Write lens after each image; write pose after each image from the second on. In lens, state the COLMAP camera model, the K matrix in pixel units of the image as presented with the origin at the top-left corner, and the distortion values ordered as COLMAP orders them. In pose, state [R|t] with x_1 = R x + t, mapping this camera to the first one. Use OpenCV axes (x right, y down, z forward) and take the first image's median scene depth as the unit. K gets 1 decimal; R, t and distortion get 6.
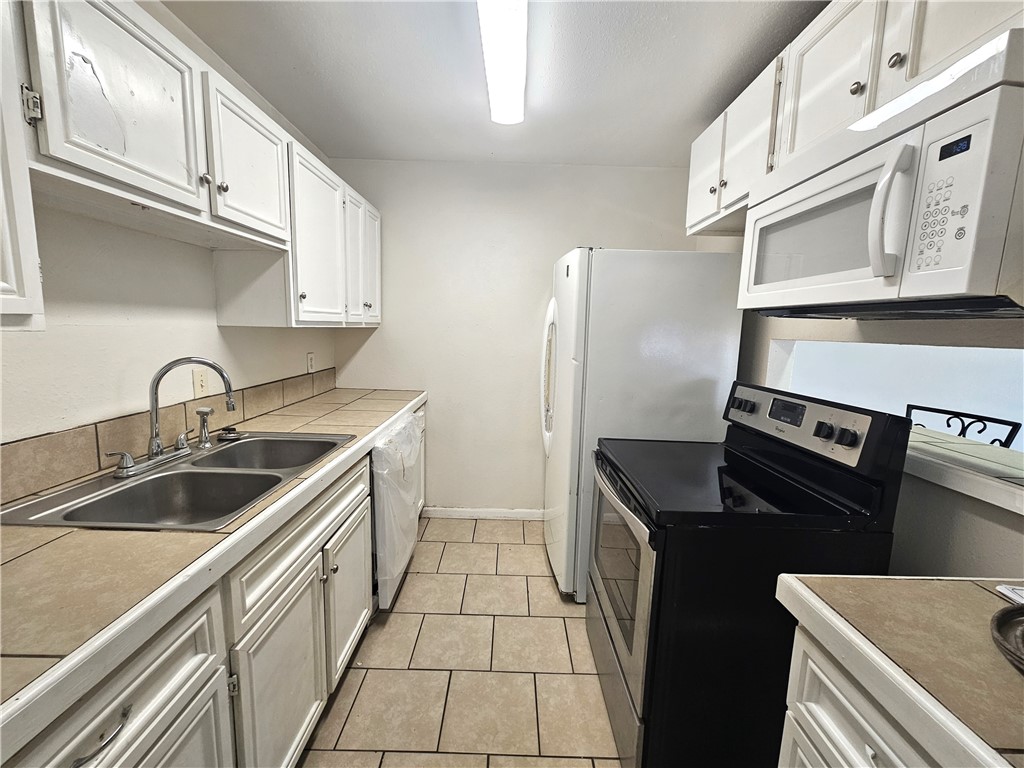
lens RADIAL K [[416.5, 0, 511.3], [0, 416.5, 381.6], [0, 0, 1]] dist [-0.002091, -0.000387]
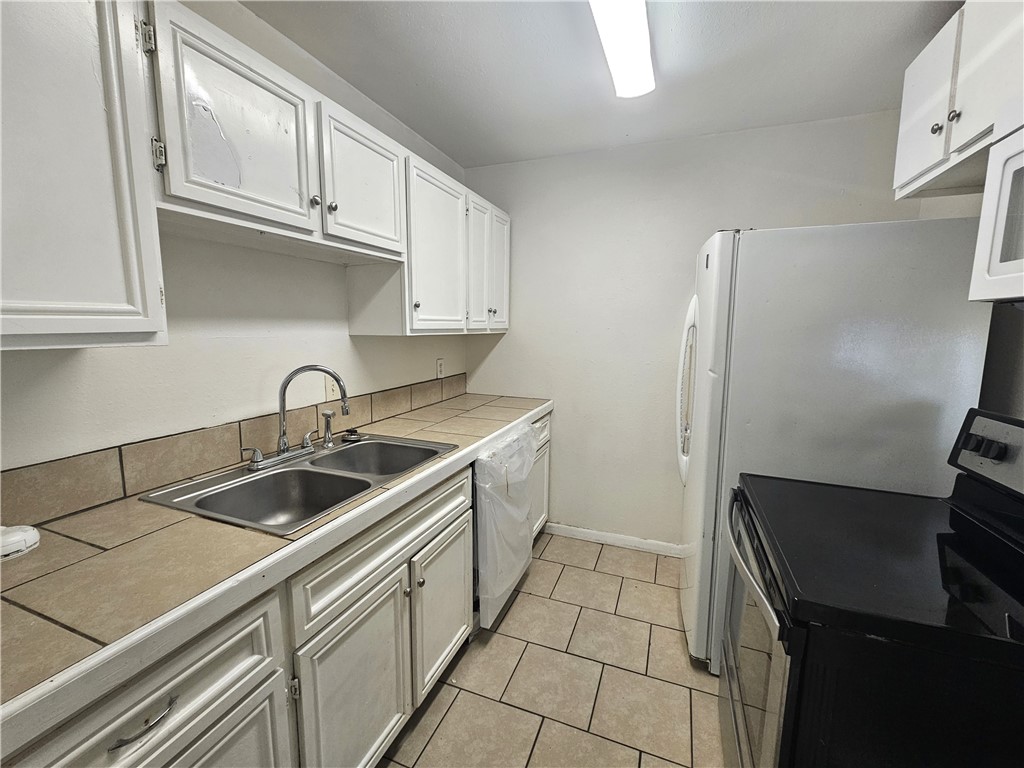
lens RADIAL K [[428.2, 0, 513.5], [0, 428.2, 381.7], [0, 0, 1]] dist [0.000601, -0.002746]
pose [[0.932642, 0.026959, -0.359793, 0.109292], [-0.030170, 0.999539, -0.003310, -0.022057], [0.359538, 0.013942, 0.933026, 0.111102]]
